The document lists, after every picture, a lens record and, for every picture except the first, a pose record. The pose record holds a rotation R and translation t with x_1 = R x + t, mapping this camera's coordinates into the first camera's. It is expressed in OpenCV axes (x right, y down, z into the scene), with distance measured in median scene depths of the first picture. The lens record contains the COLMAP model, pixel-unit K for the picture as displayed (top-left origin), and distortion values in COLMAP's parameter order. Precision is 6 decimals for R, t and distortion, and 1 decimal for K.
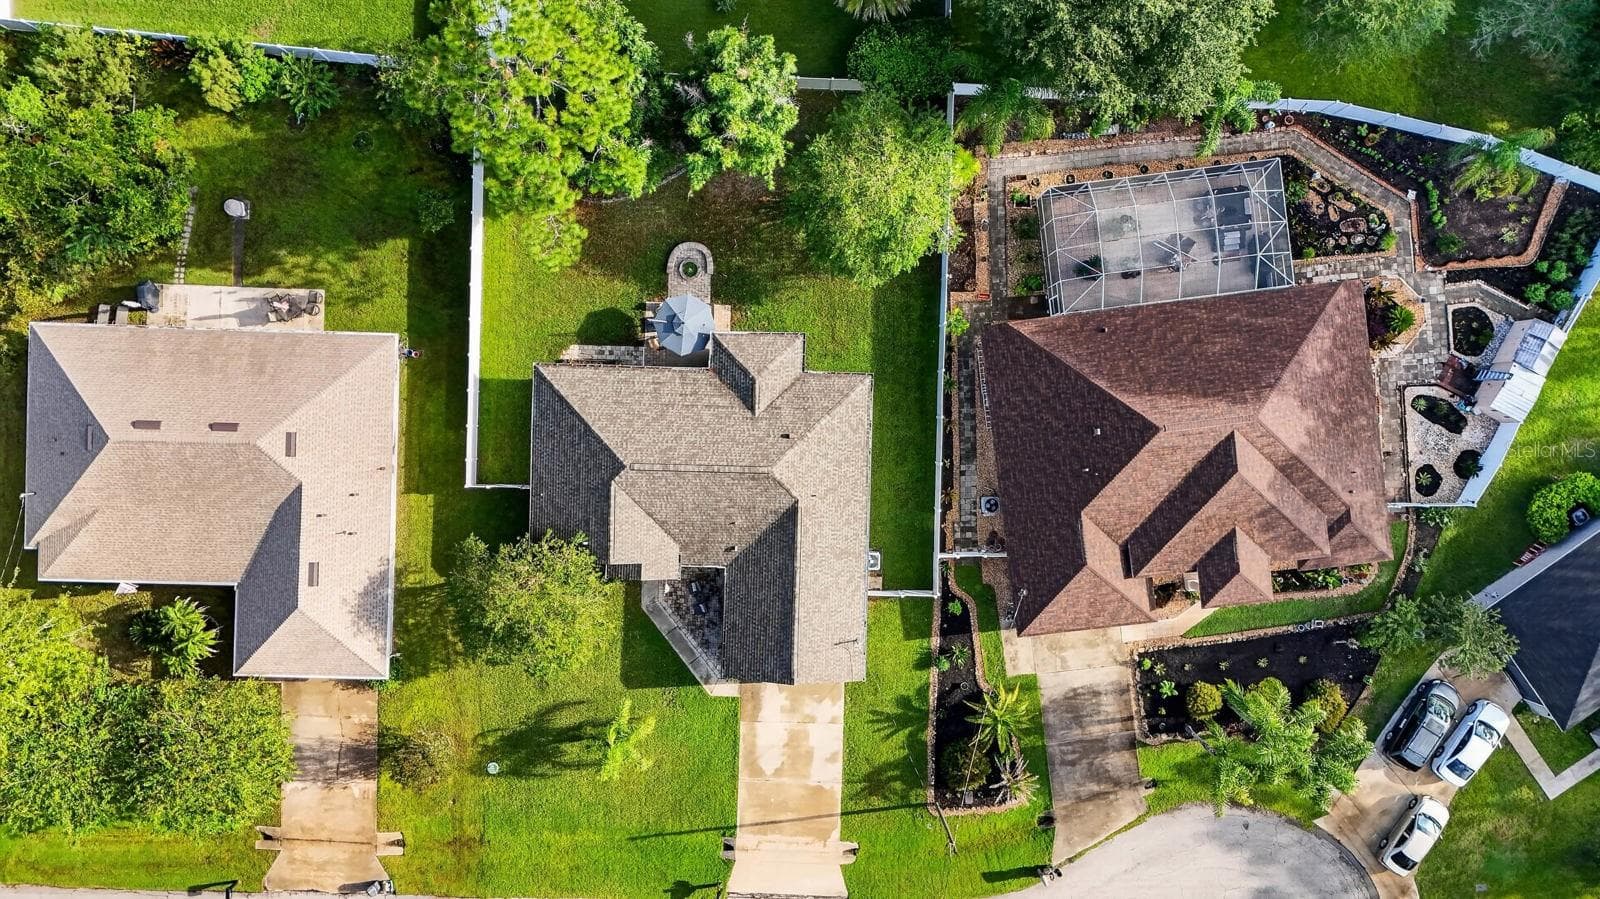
lens RADIAL K [[1174.7, 0, 808.4], [0, 1174.7, 450.2], [0, 0, 1]] dist [0.088573, -0.105314]
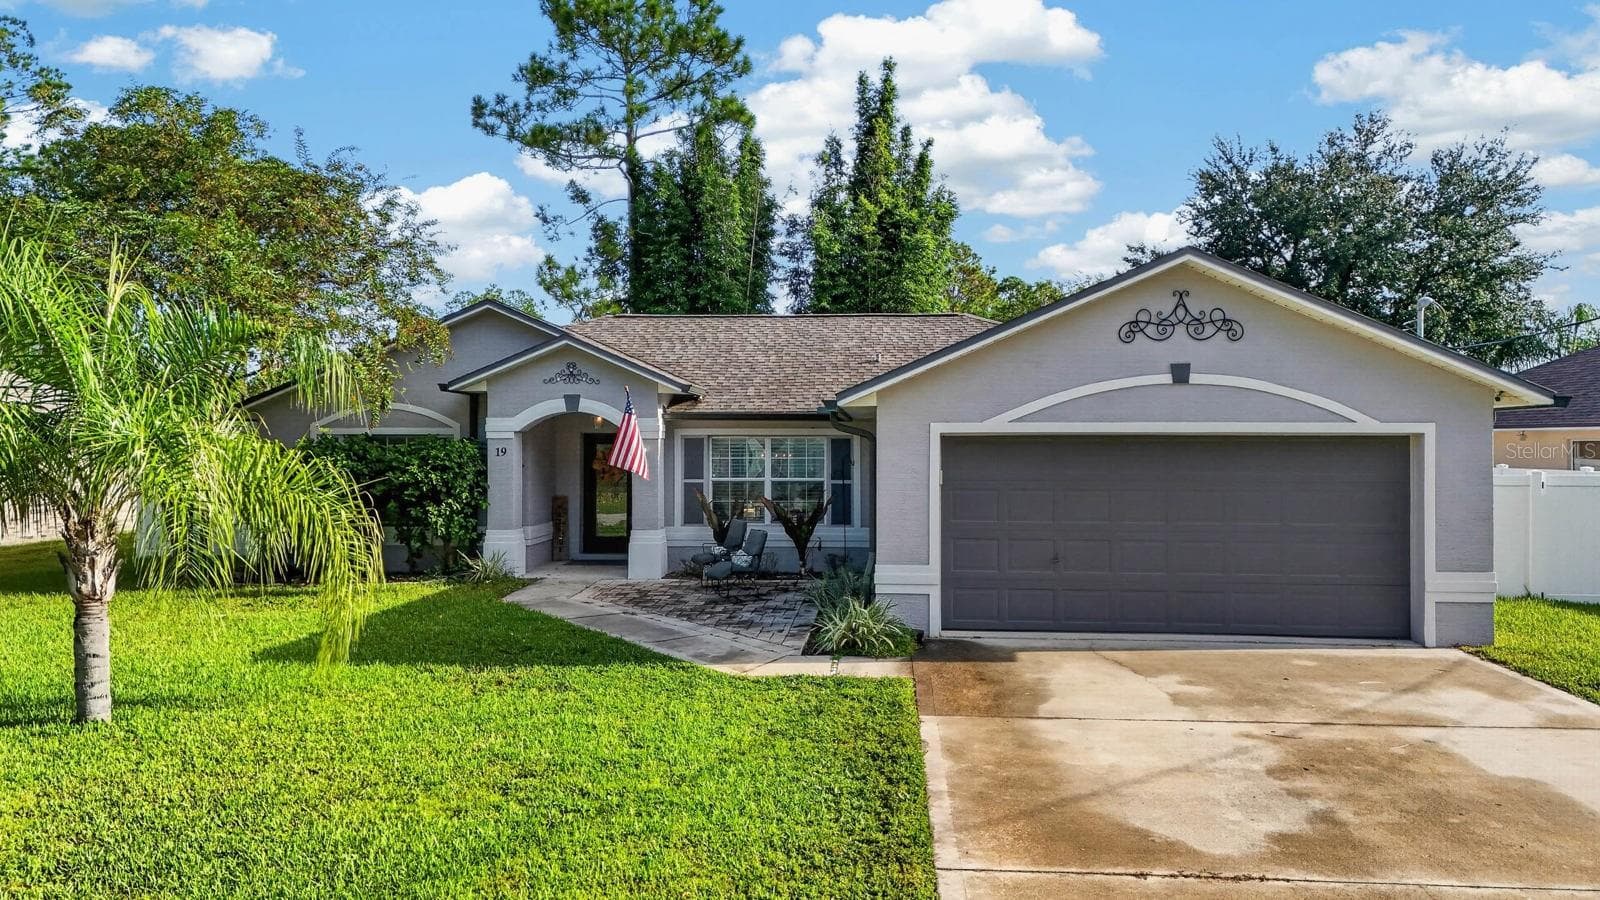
lens RADIAL K [[1174.7, 0, 808.4], [0, 1174.7, 450.7], [0, 0, 1]] dist [0.088573, -0.105314]
pose [[0.999191, -0.015122, -0.037272, -0.065324], [-0.037566, -0.019639, -0.999101, 0.379300], [0.014376, 0.999693, -0.020191, 0.968246]]
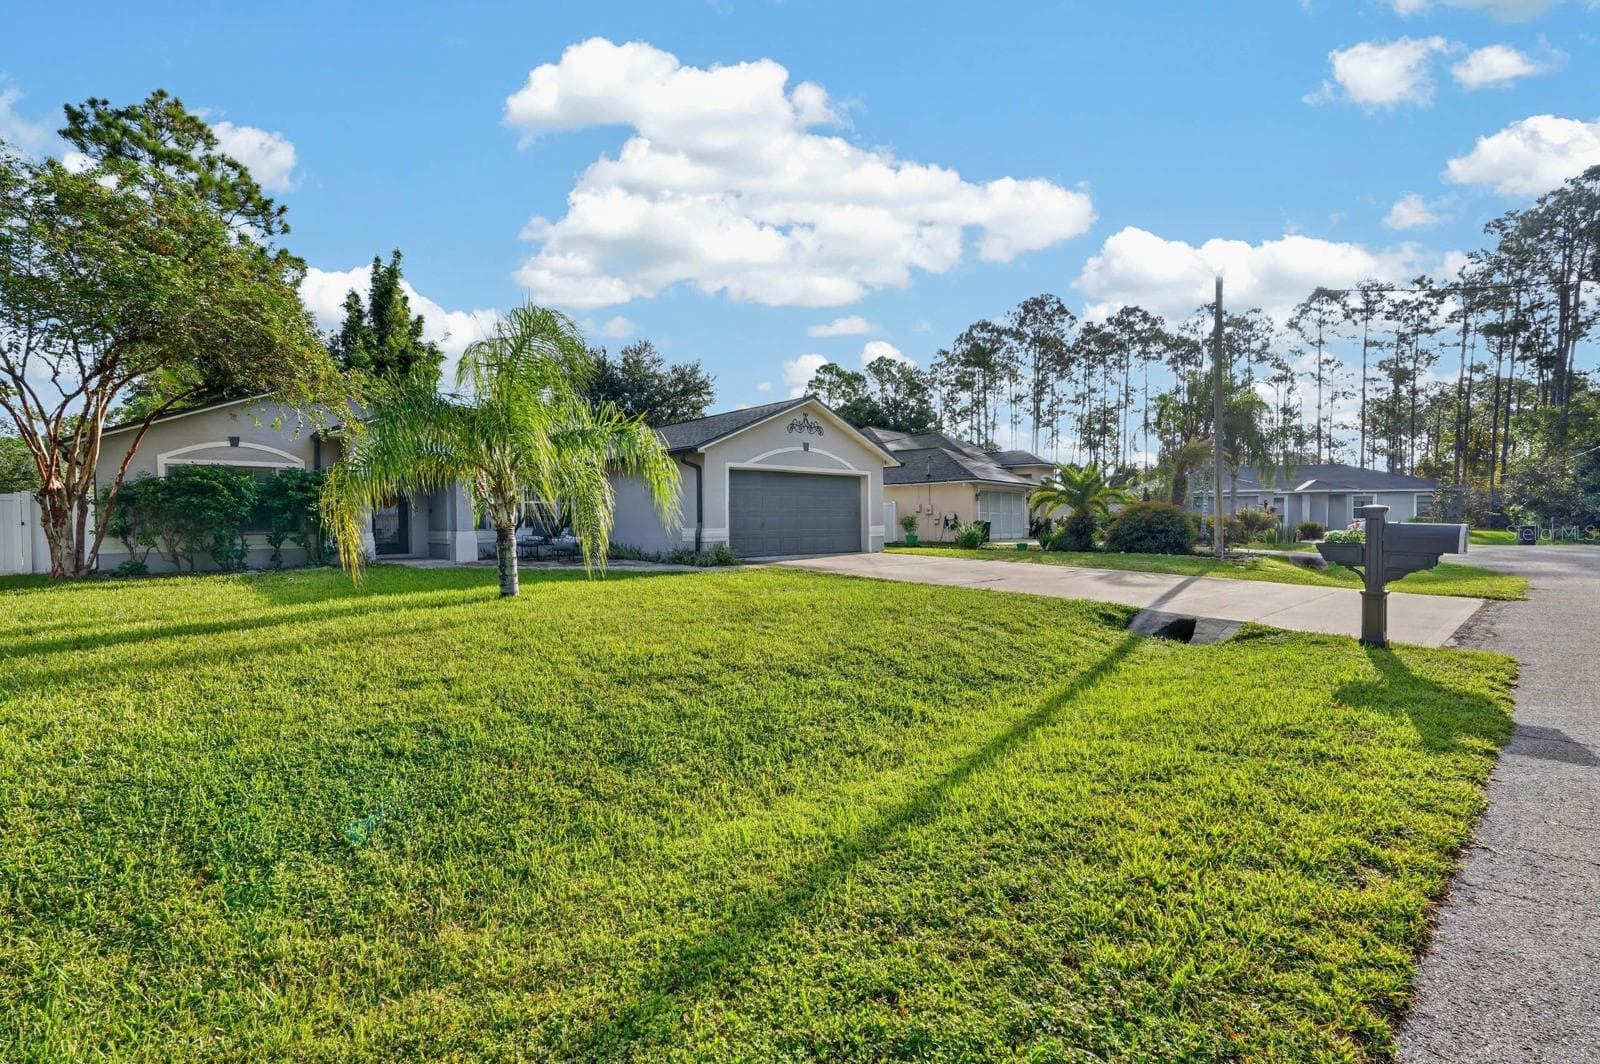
lens RADIAL K [[704.9, 0, 797.5], [0, 704.9, 529.5], [0, 0, 1]] dist [-0.013920, 0.005930]
pose [[0.710817, -0.033726, 0.702568, -0.214821], [0.702250, -0.022506, -0.711575, 0.381807], [0.039811, 0.999178, 0.007686, 0.983473]]
